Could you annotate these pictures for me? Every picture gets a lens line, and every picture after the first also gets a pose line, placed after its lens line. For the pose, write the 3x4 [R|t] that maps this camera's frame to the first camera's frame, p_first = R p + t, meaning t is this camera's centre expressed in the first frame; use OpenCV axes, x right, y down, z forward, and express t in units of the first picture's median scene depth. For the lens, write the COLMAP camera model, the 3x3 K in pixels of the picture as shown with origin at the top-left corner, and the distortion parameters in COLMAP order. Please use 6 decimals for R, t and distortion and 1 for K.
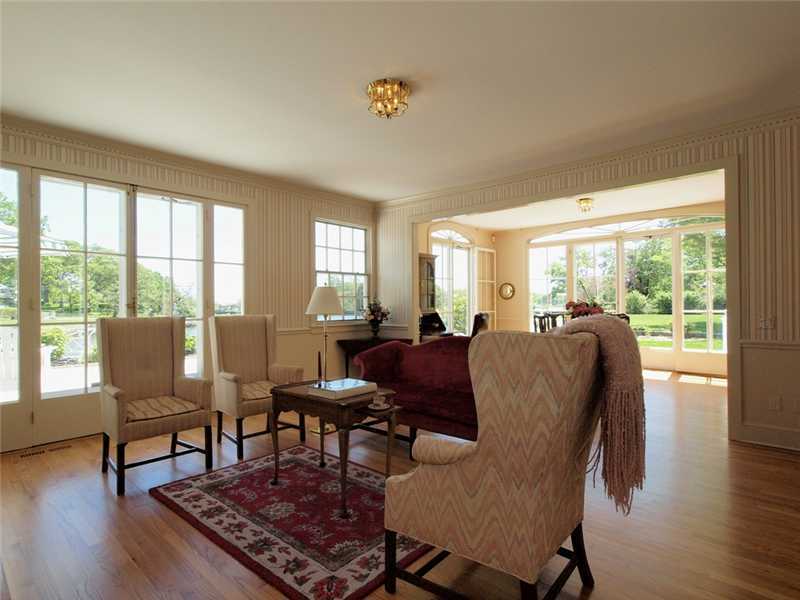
lens RADIAL K [[418.2, 0, 400.0], [0, 418.2, 300.0], [0, 0, 1]] dist [-0.000406, -0.000081]
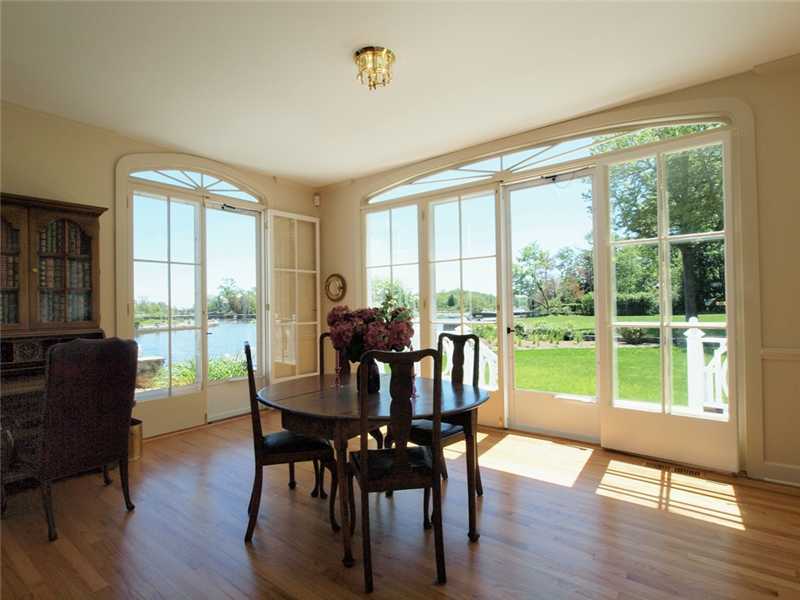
lens RADIAL K [[418.2, 0, 400.0], [0, 418.2, 300.0], [0, 0, 1]] dist [-0.000406, -0.000081]
pose [[0.997036, -0.005342, 0.076751, 0.305803], [0.005808, 0.999966, -0.005842, -0.000471], [-0.076718, 0.006271, 0.997033, 0.415736]]
